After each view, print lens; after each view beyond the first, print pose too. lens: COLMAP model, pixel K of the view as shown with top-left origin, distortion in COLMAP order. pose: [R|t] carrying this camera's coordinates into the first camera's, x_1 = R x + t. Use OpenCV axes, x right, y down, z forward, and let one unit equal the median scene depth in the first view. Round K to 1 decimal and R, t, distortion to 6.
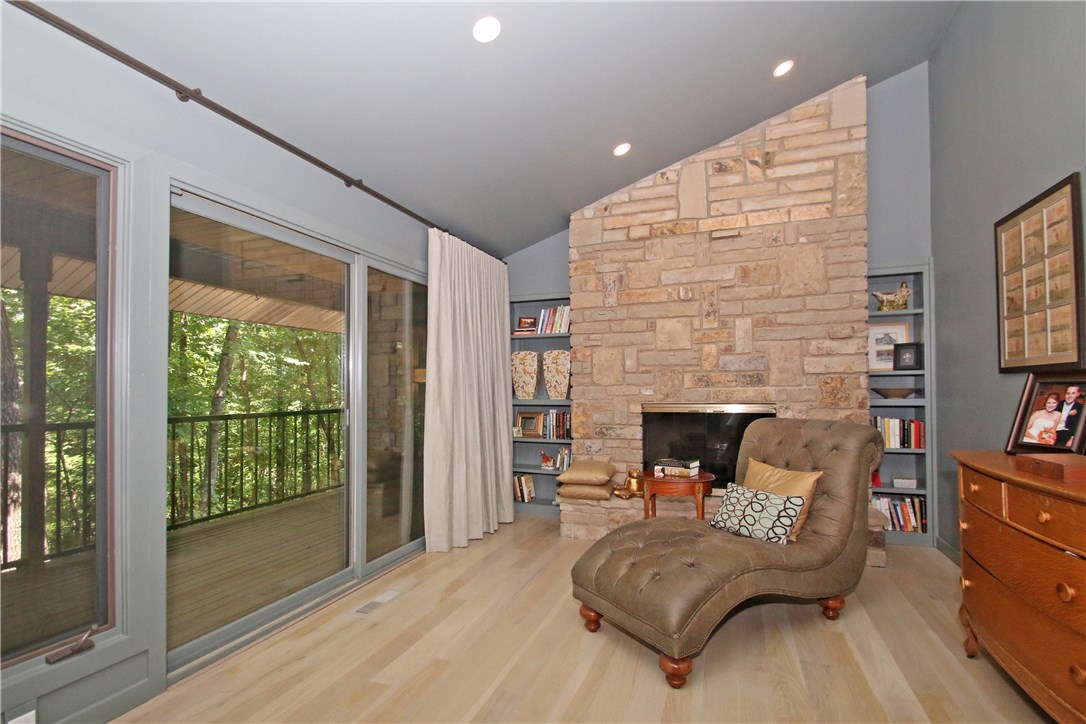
lens RADIAL K [[516.1, 0, 545.5], [0, 516.1, 379.4], [0, 0, 1]] dist [0.018014, -0.016419]
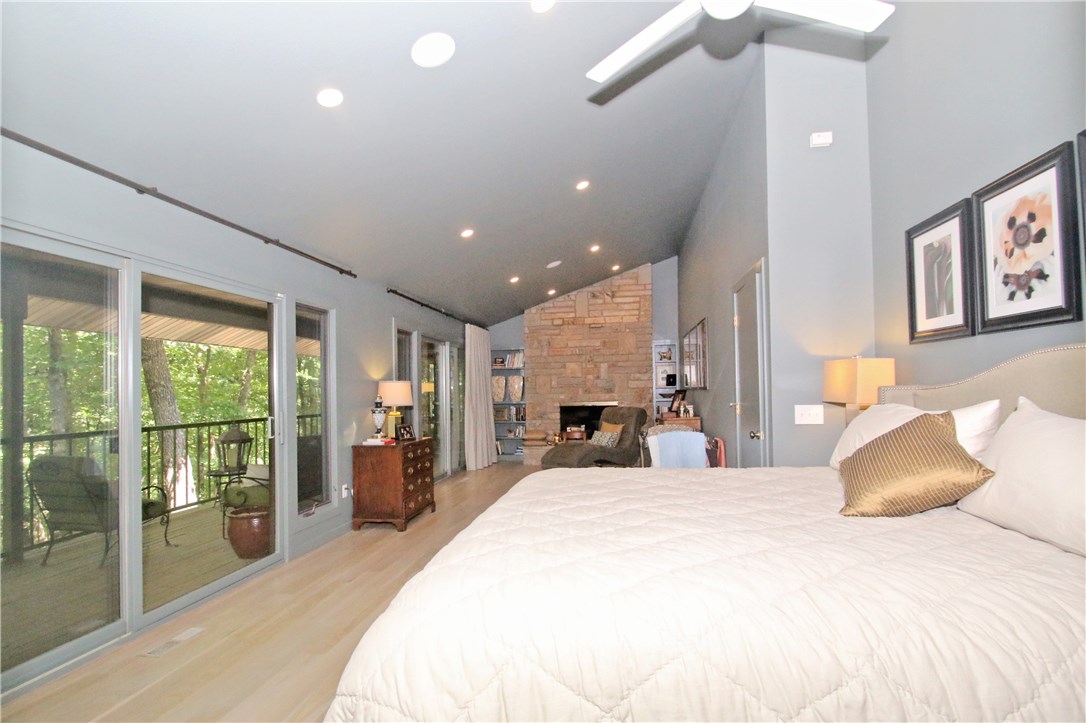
lens RADIAL K [[516.1, 0, 545.5], [0, 516.1, 378.9], [0, 0, 1]] dist [0.018014, -0.016419]
pose [[0.980343, -0.006889, 0.197181, -0.298279], [0.007714, 0.999964, -0.003417, -0.043902], [-0.197150, 0.004871, 0.980361, -1.107554]]
